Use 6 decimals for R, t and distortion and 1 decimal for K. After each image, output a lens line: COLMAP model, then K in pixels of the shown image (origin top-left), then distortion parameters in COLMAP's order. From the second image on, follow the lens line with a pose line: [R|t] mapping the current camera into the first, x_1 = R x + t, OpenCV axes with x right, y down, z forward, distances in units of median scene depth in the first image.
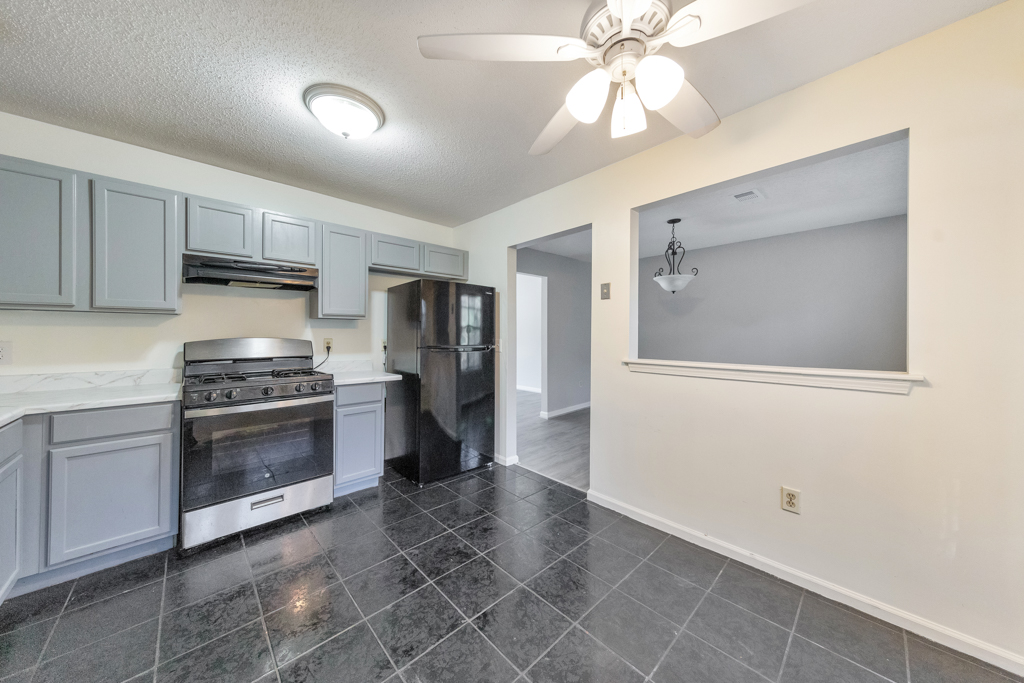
lens RADIAL K [[343.7, 0, 515.8], [0, 343.7, 333.5], [0, 0, 1]] dist [0.005498, -0.000367]
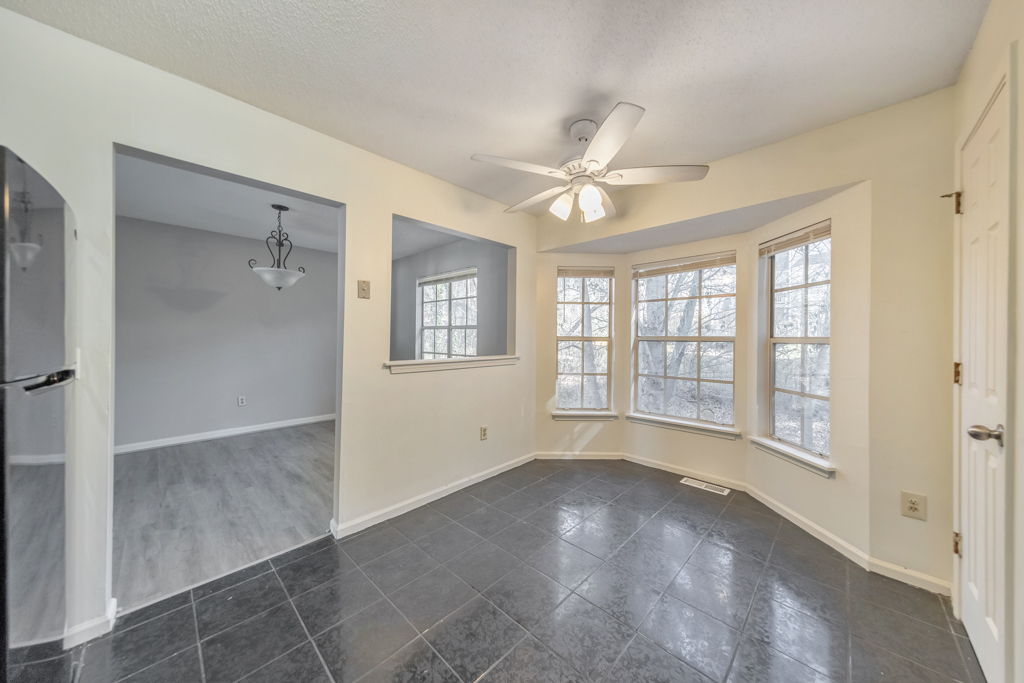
lens RADIAL K [[343.7, 0, 512.0], [0, 343.7, 339.7], [0, 0, 1]] dist [0.005498, -0.000367]
pose [[-0.042504, -0.006626, 0.999074, -0.702935], [-0.006943, 0.999956, 0.006336, 0.001375], [-0.999072, -0.006667, -0.042549, 0.702305]]
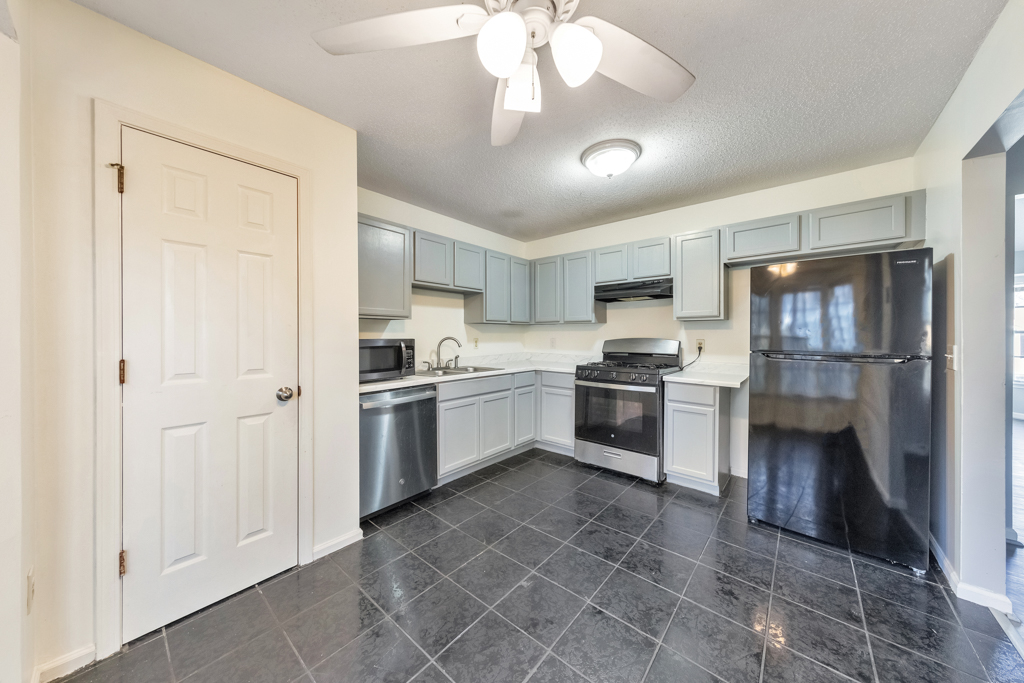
lens RADIAL K [[343.7, 0, 513.0], [0, 343.7, 336.8], [0, 0, 1]] dist [0.005498, -0.000367]
pose [[0.098961, 0.003607, -0.995085, 0.580104], [0.000259, 0.999993, 0.003651, 0.003629], [0.995091, -0.000619, 0.098960, 0.423561]]
